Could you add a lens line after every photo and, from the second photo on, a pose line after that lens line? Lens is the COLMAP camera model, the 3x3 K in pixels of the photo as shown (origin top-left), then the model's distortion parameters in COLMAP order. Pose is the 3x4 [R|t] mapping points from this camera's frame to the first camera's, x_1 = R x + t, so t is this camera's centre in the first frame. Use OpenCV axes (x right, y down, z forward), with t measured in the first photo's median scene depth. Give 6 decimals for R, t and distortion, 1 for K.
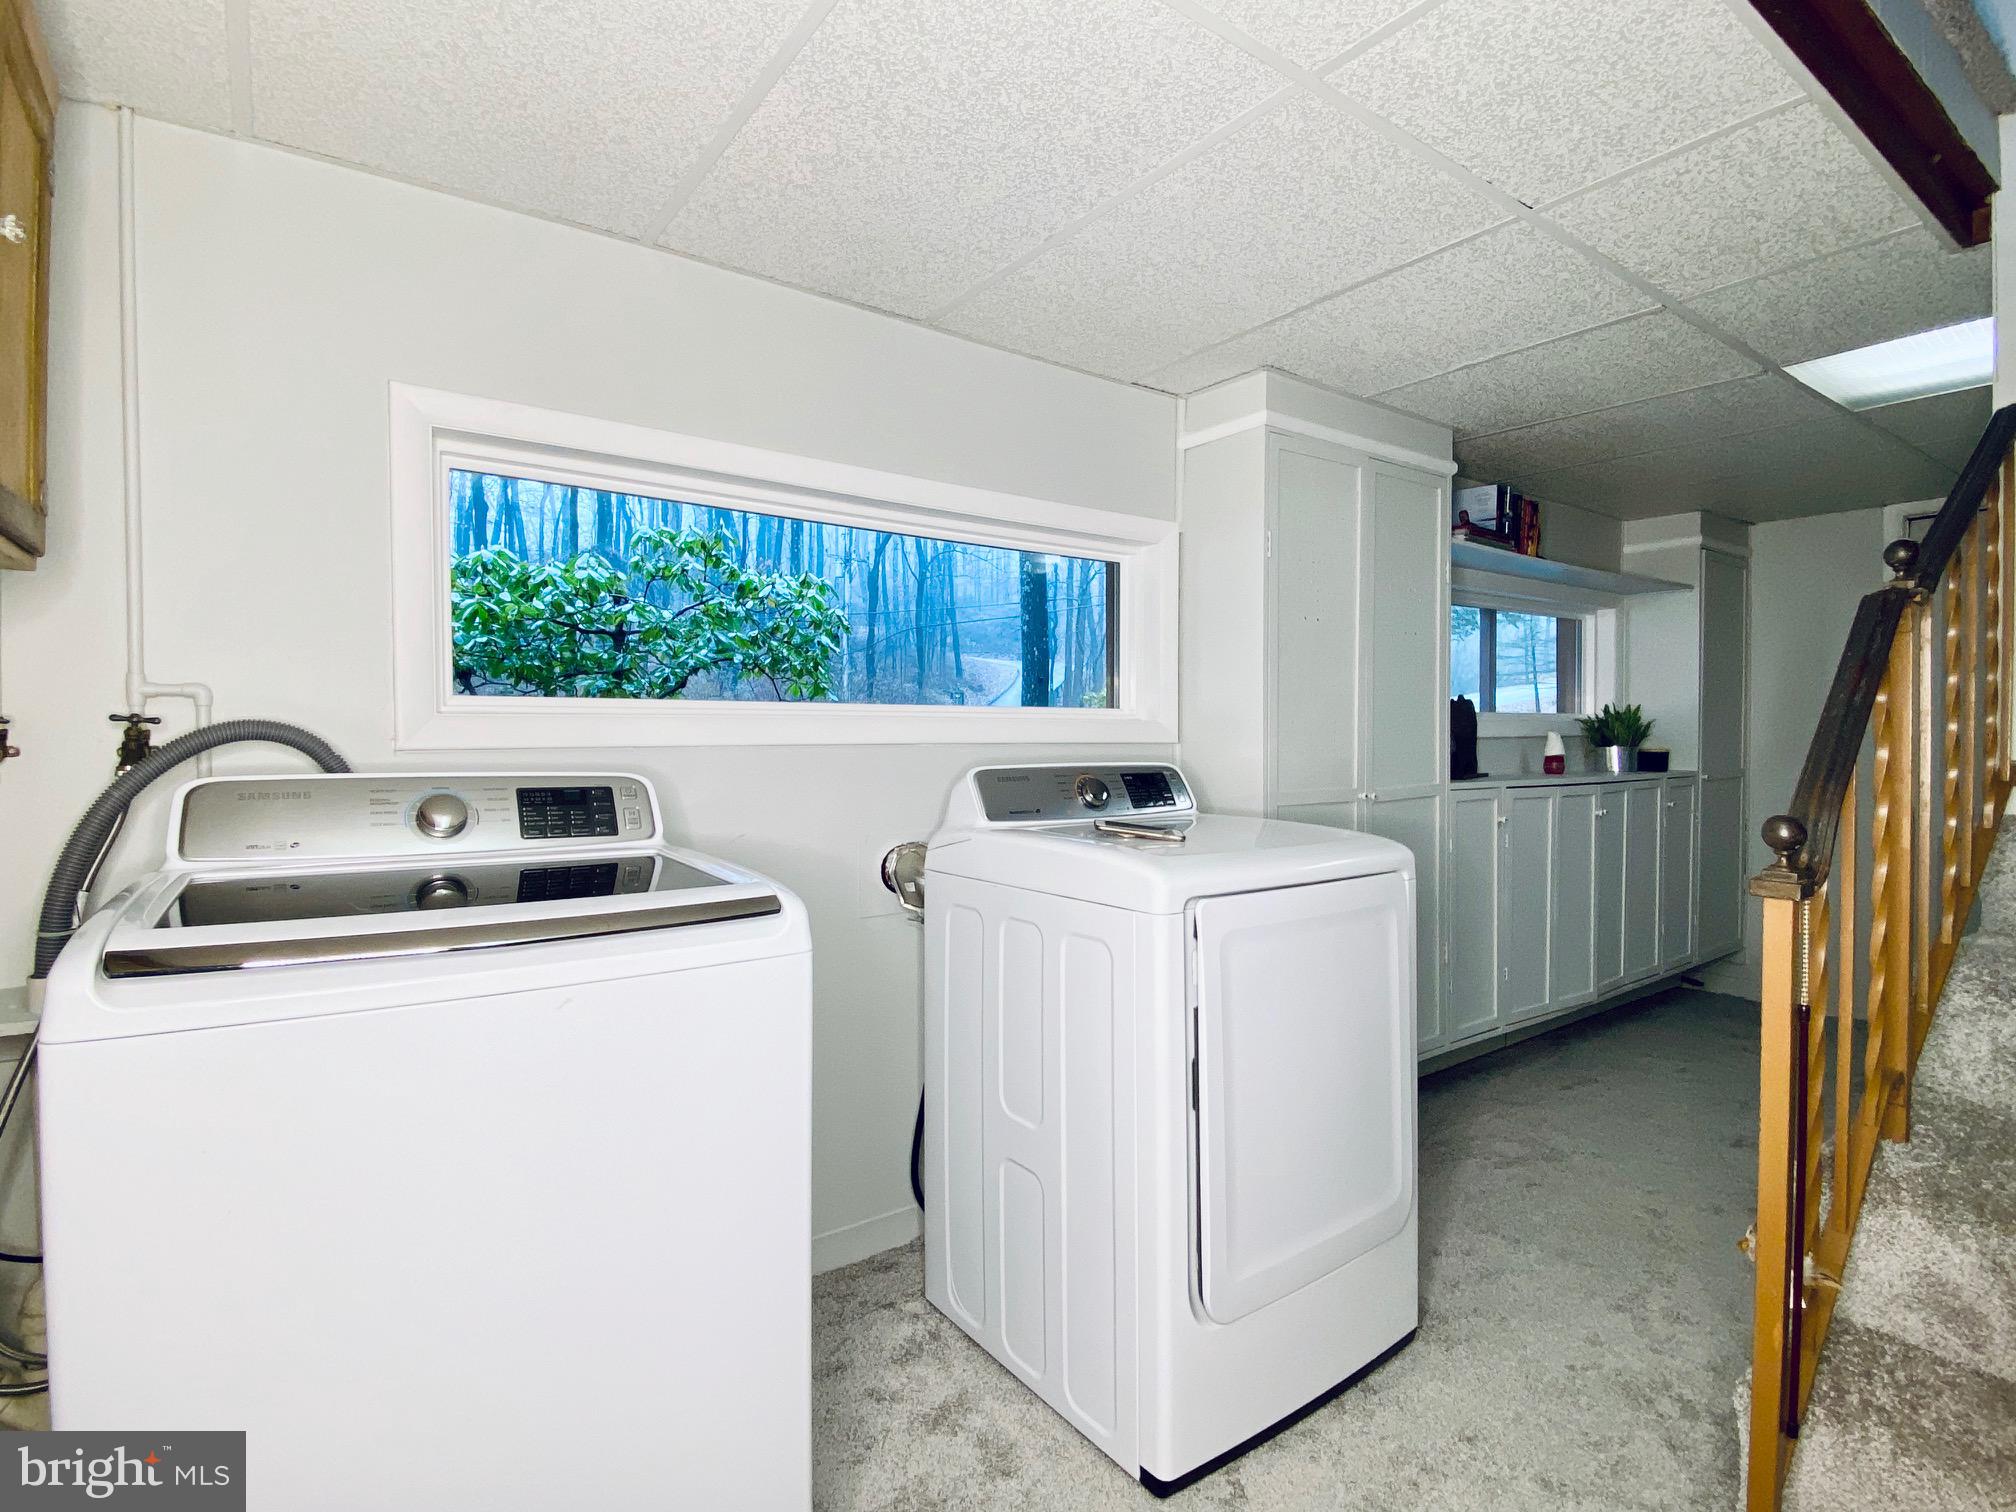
lens RADIAL K [[1010.3, 0, 996.8], [0, 1010.3, 760.0], [0, 0, 1]] dist [0.010071, -0.015303]
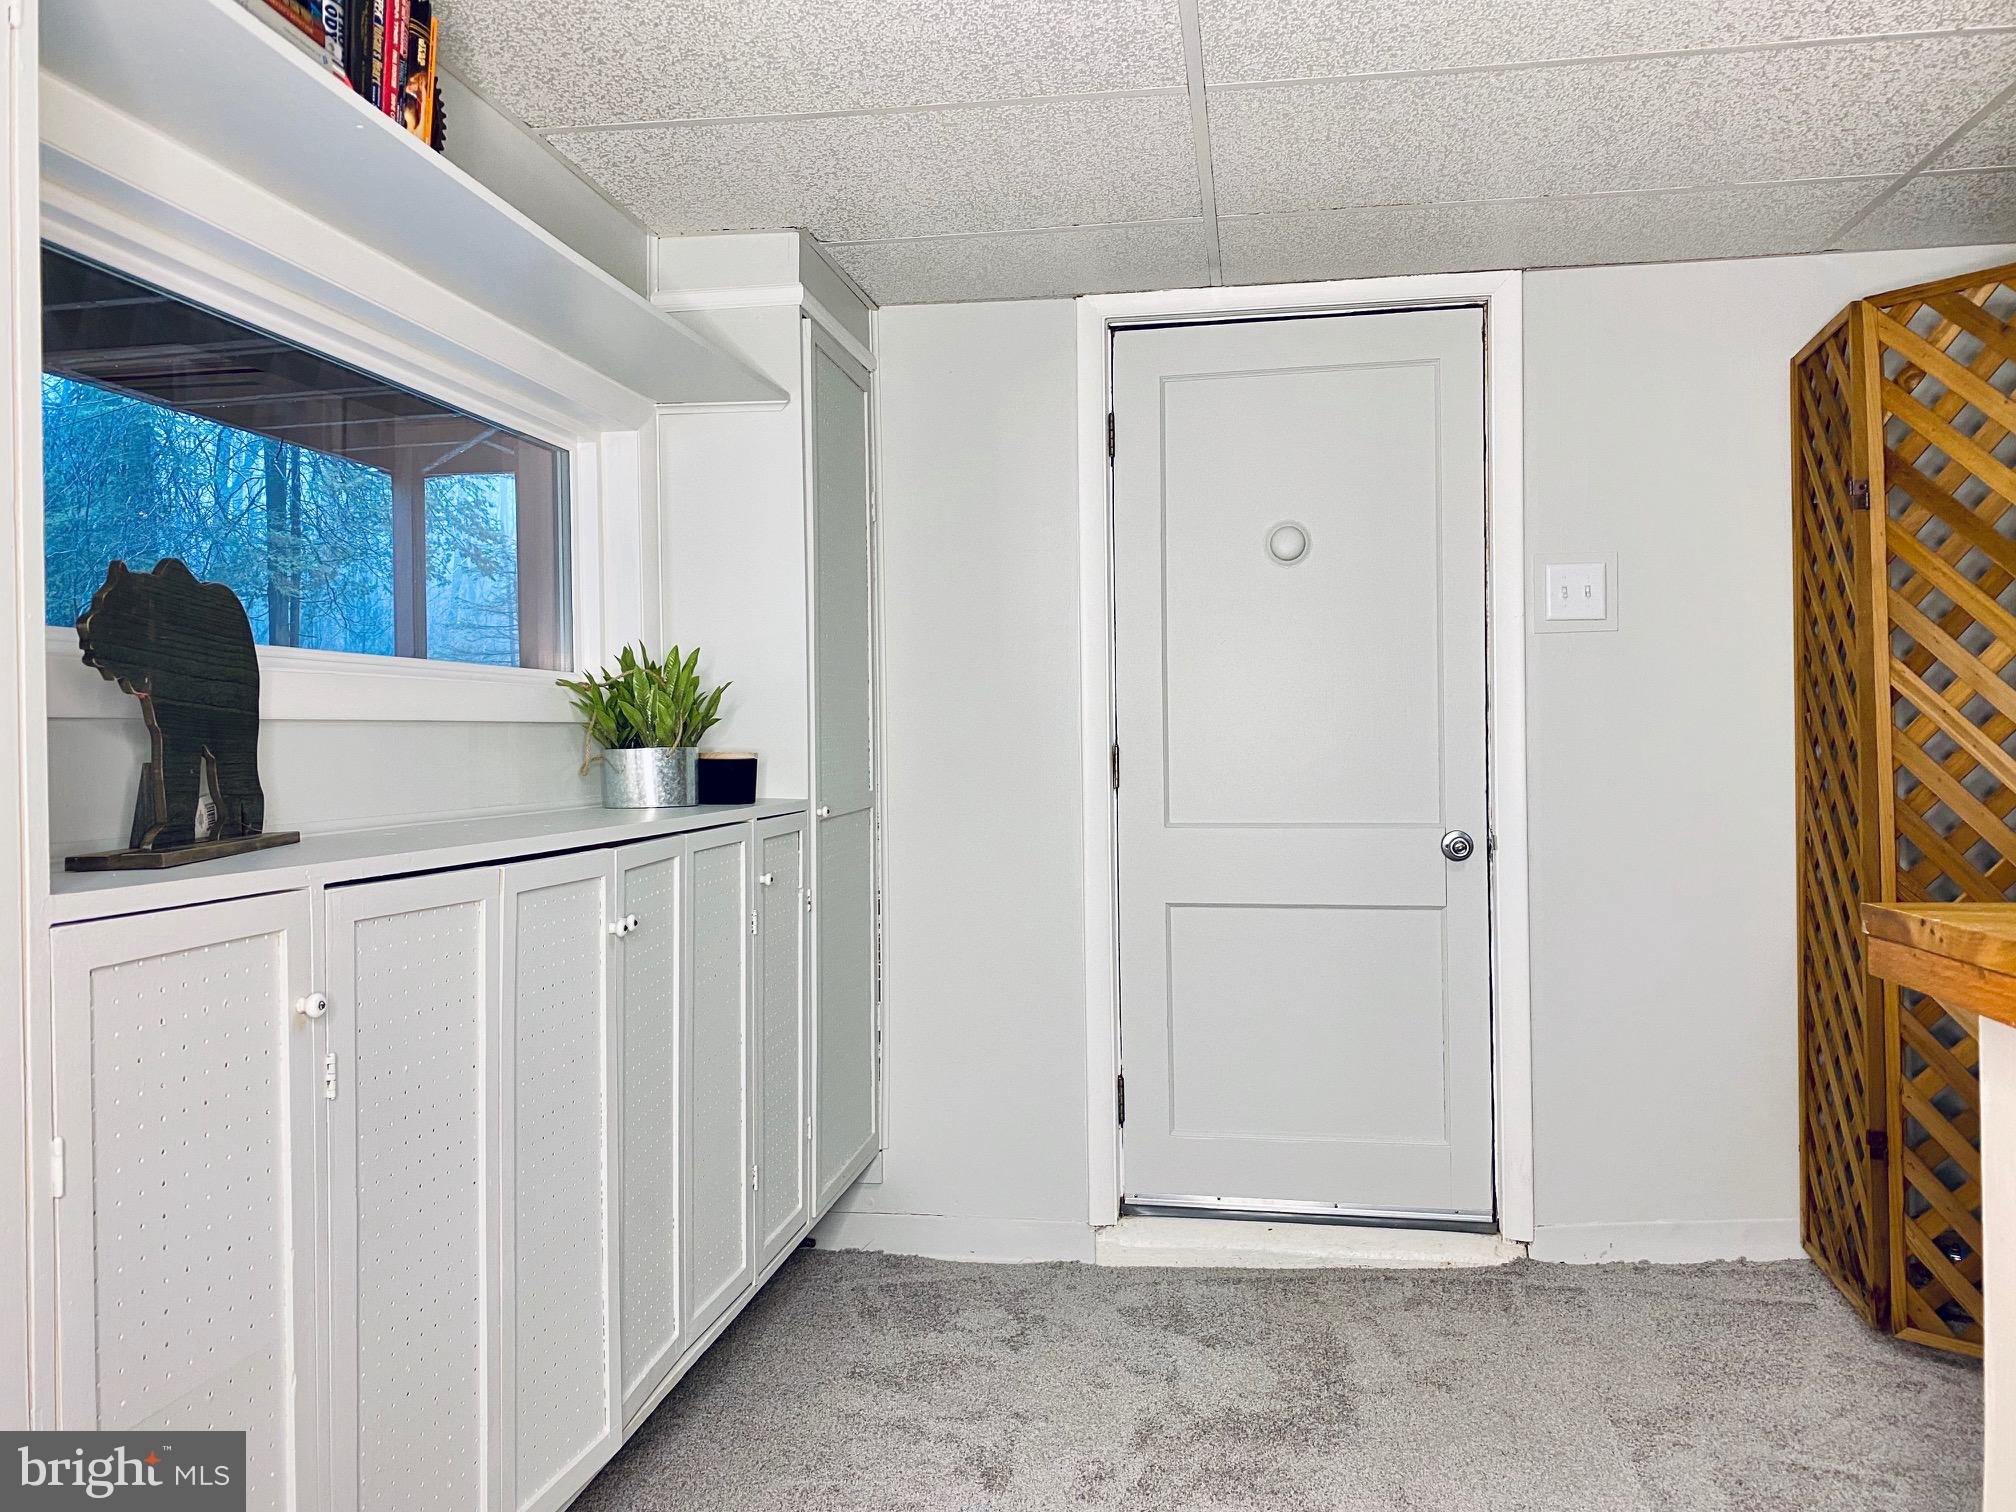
lens RADIAL K [[1576.5, 0, 1006.1], [0, 1576.5, 743.5], [0, 0, 1]] dist [0.028296, -0.002569]
pose [[0.709622, -0.005604, 0.704560, 0.504545], [0.025599, 0.999513, -0.017833, 0.000705], [-0.704118, 0.030690, 0.709420, 0.851189]]
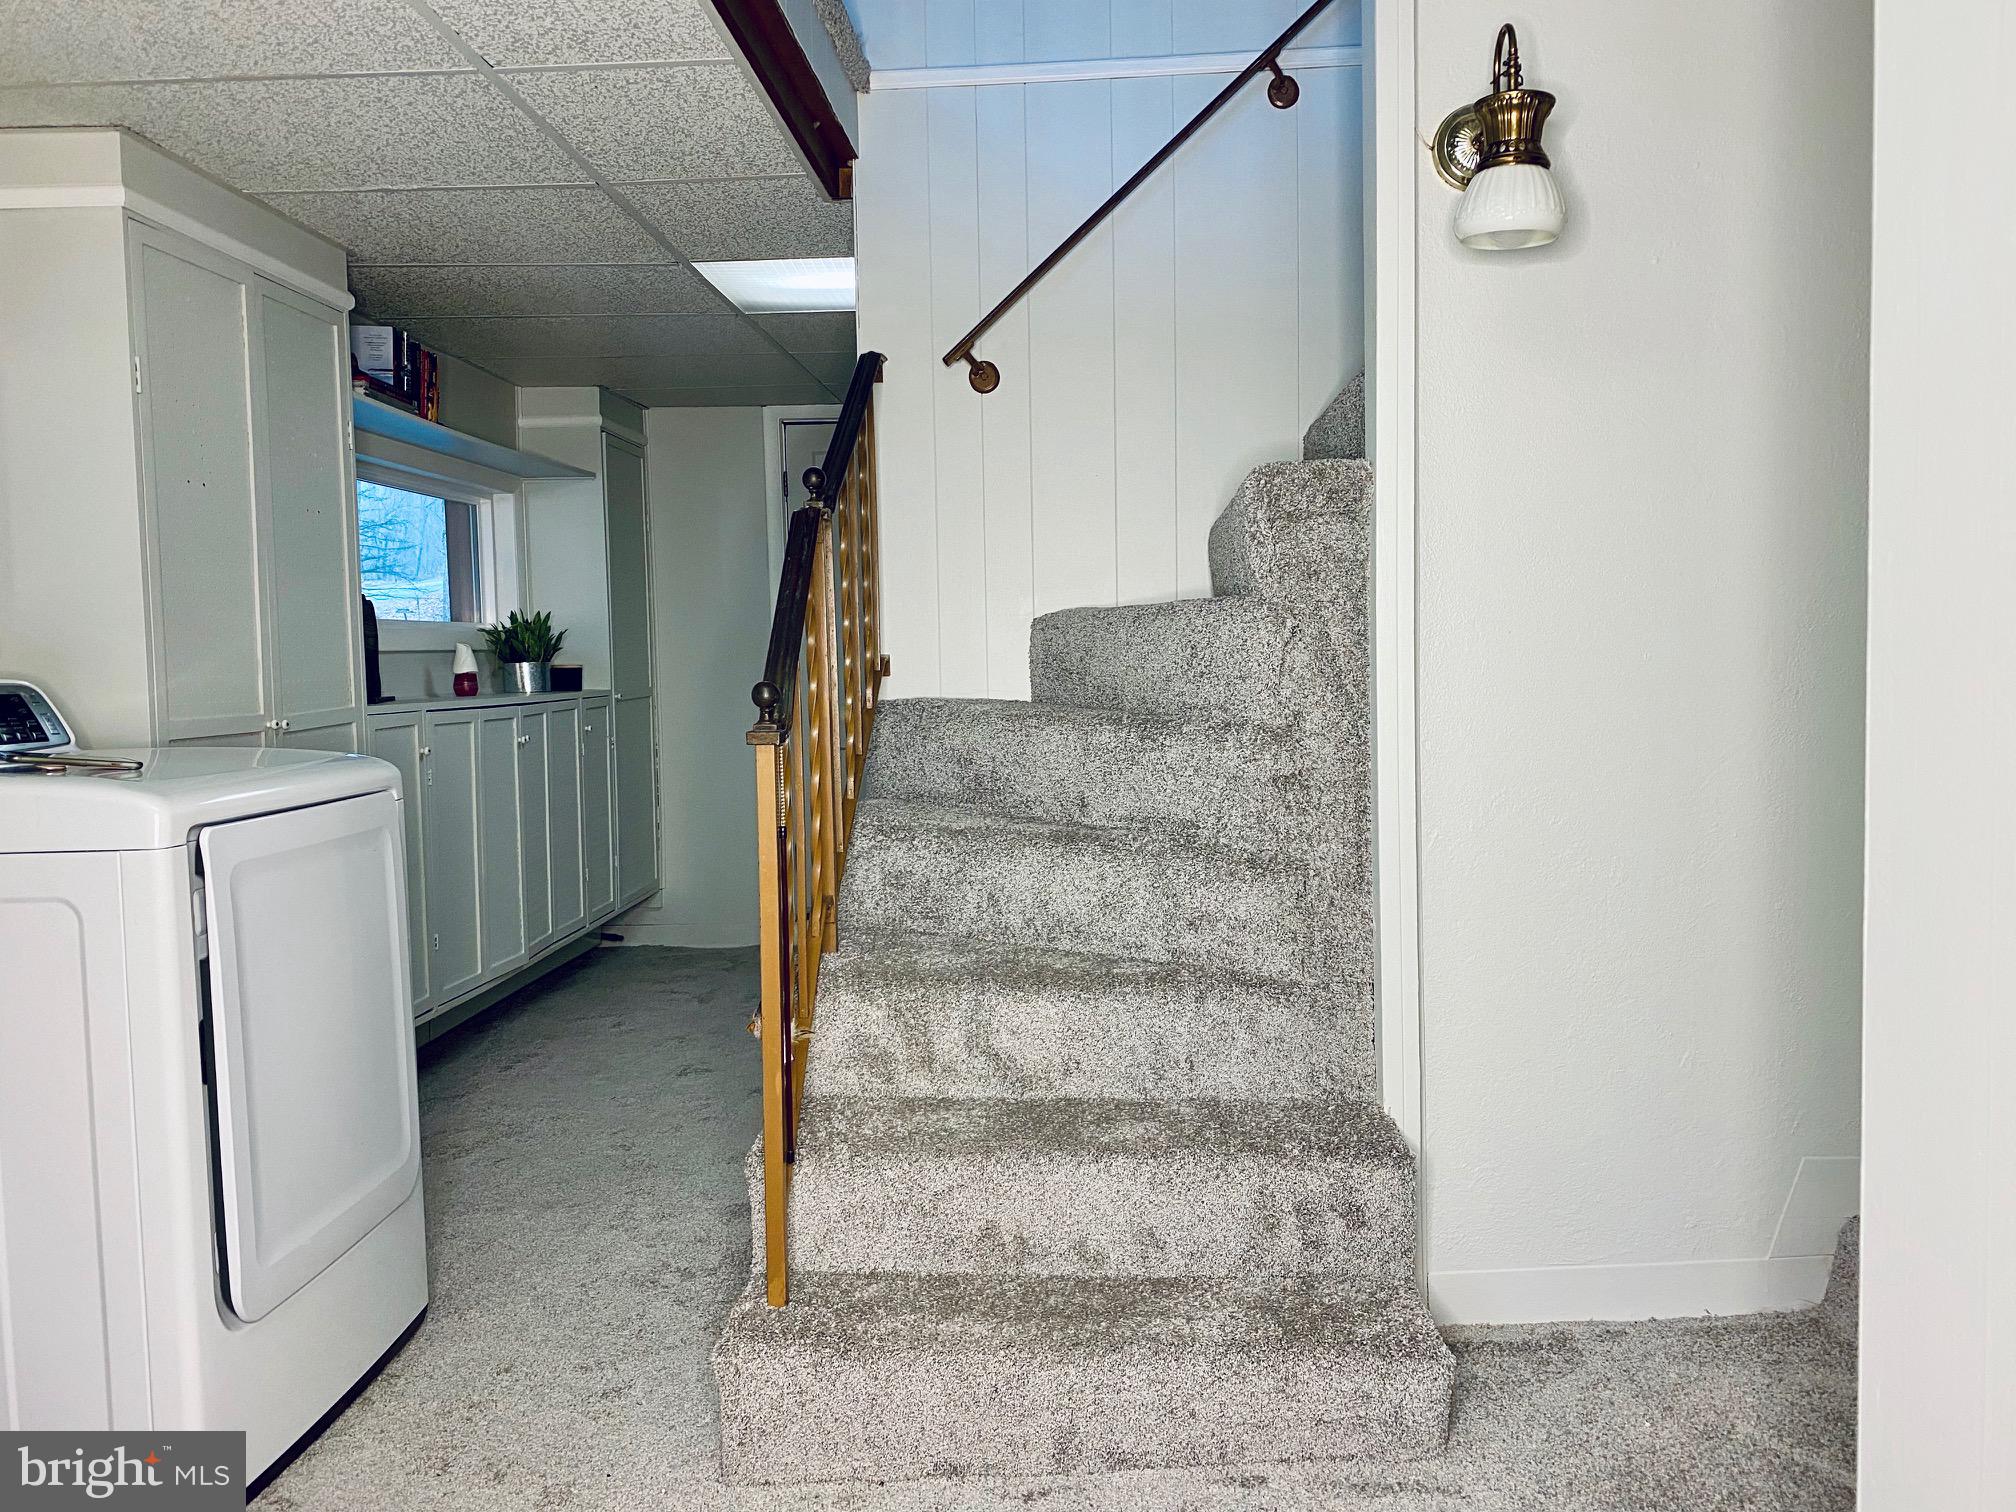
lens RADIAL K [[1576.5, 0, 1026.4], [0, 1576.5, 750.3], [0, 0, 1]] dist [0.028296, -0.002569]
pose [[0.625393, -0.056415, 0.778268, -0.275349], [0.034853, 0.998407, 0.044366, 0.029560], [-0.779531, -0.000621, 0.626363, -0.246352]]
